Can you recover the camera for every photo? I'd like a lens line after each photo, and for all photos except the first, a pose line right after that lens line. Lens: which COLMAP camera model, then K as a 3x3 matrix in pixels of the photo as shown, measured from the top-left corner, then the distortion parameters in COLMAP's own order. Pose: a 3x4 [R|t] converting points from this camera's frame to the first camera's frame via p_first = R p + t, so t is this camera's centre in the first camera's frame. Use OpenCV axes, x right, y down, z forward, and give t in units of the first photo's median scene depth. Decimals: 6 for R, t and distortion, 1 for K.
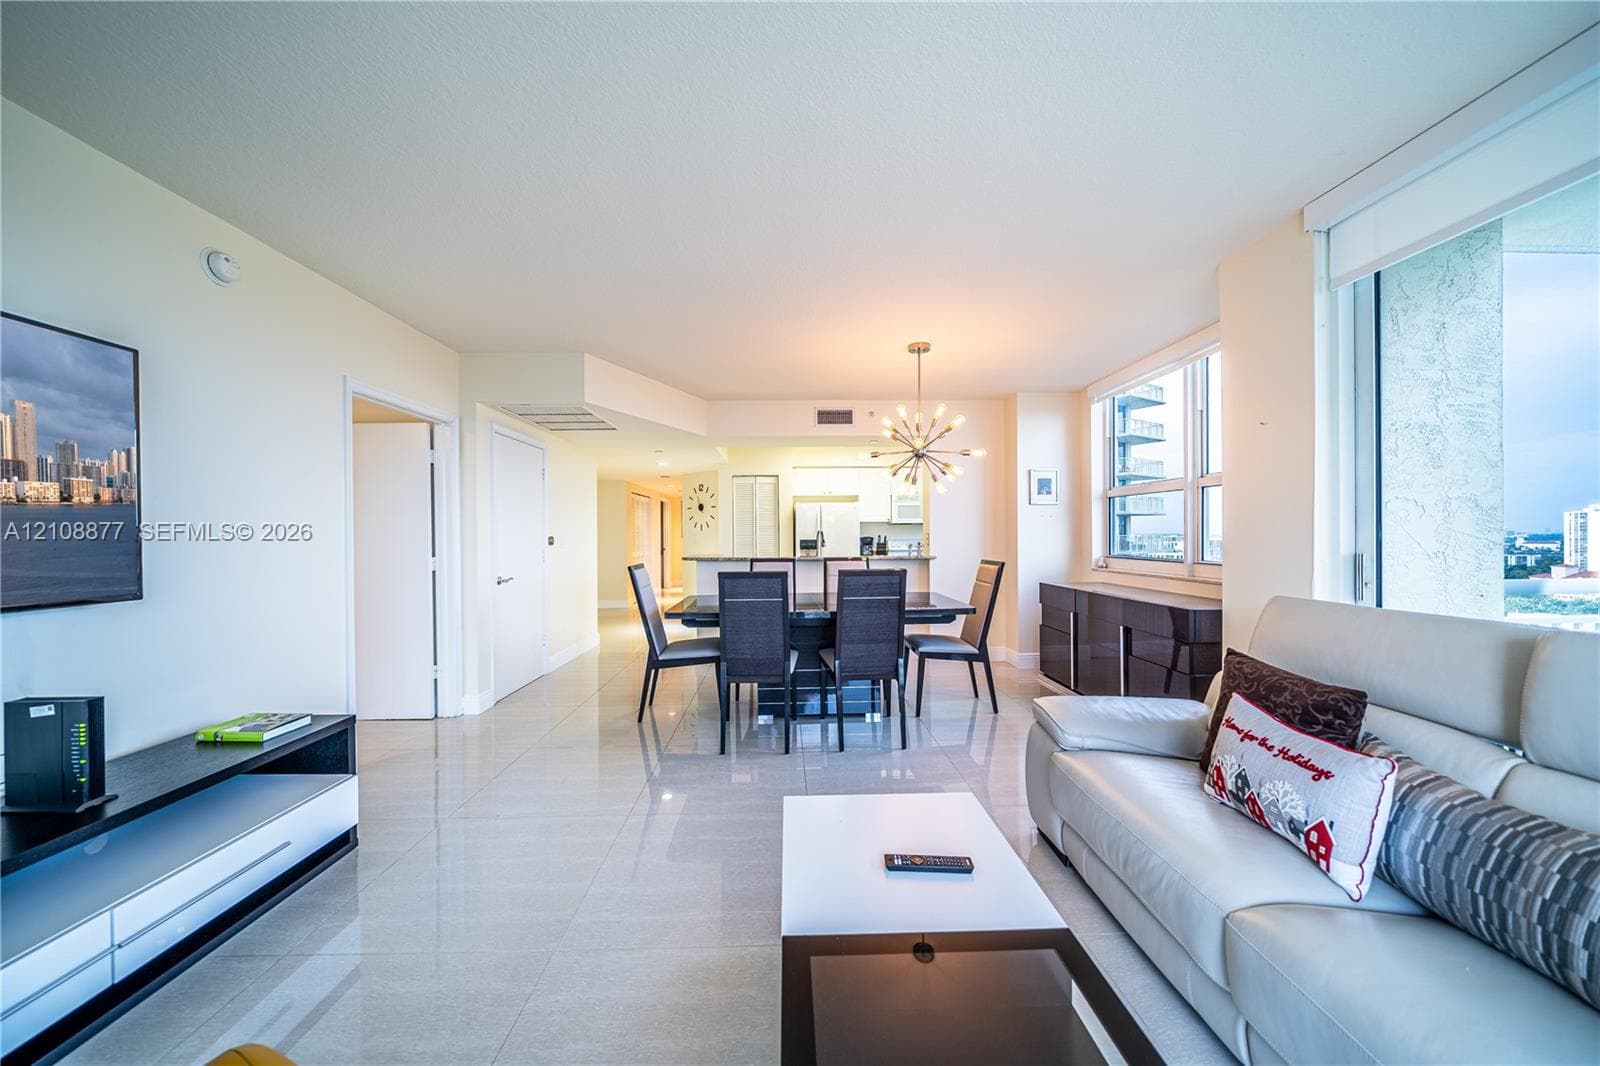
lens RADIAL K [[562.0, 0, 815.7], [0, 562.0, 535.4], [0, 0, 1]] dist [-0.005210, -0.000252]
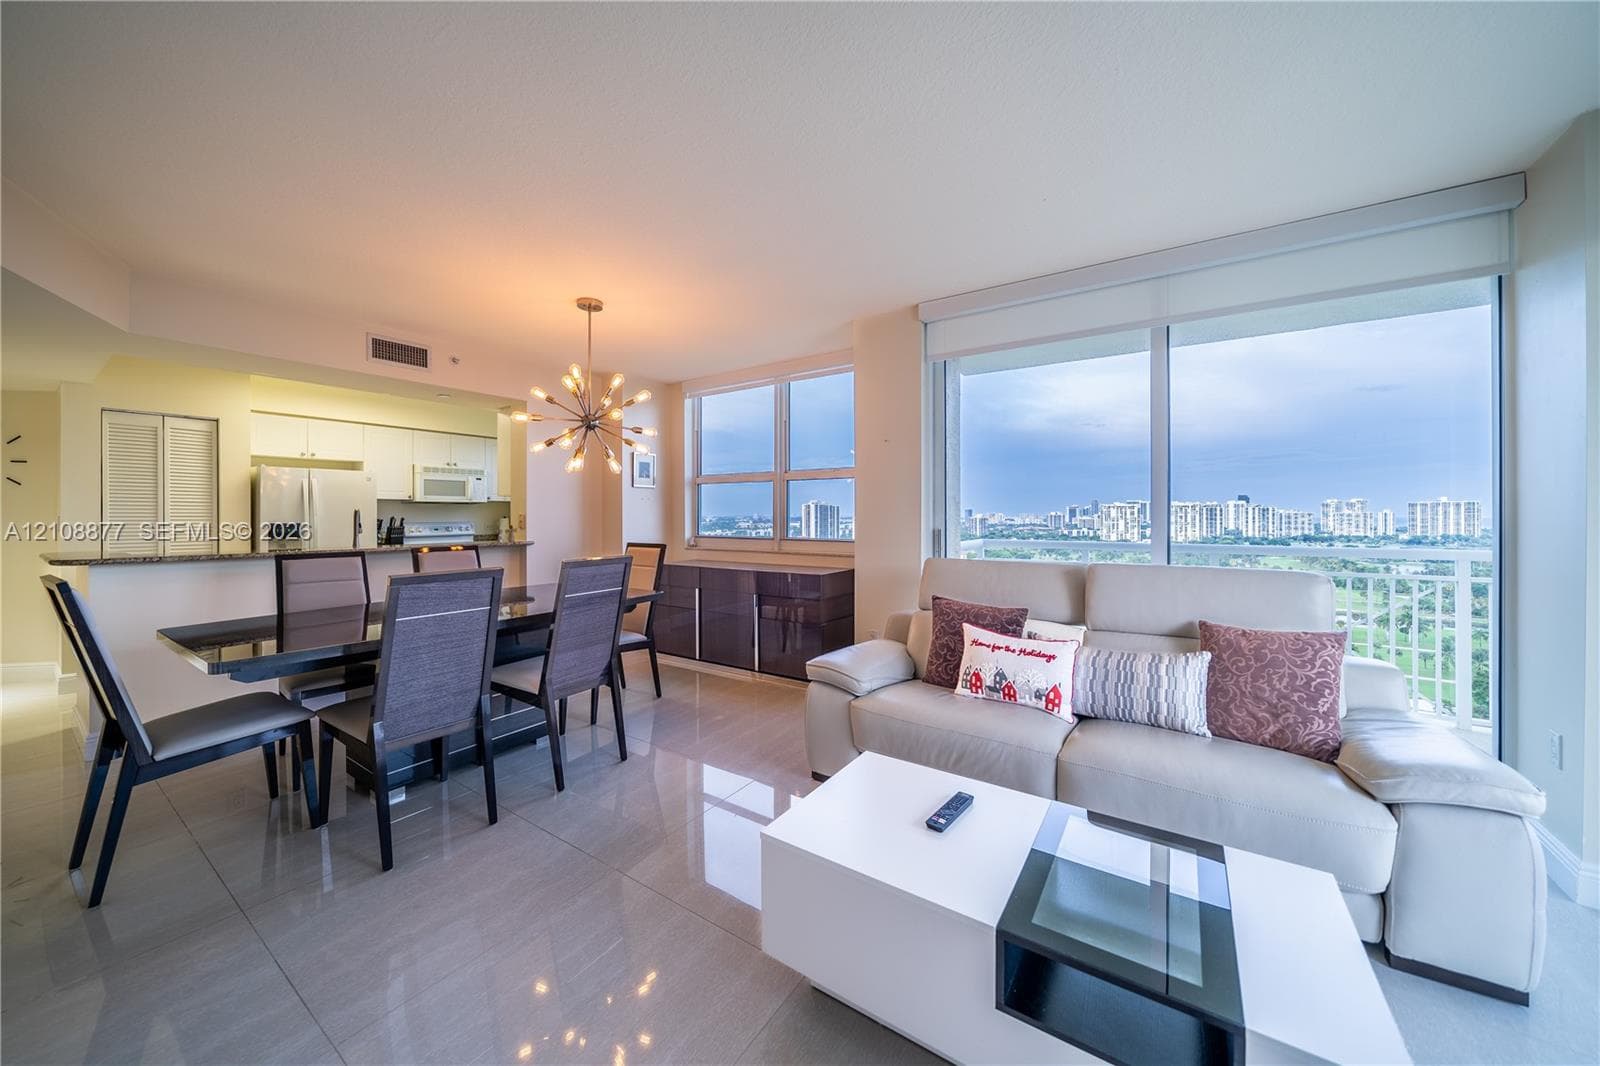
lens RADIAL K [[562.0, 0, 788.4], [0, 562.0, 514.5], [0, 0, 1]] dist [-0.005210, -0.000252]
pose [[0.584381, 0.006757, 0.811451, -0.350616], [-0.001906, 0.999974, -0.006954, 0.001125], [-0.811477, 0.002517, 0.584379, 0.237777]]
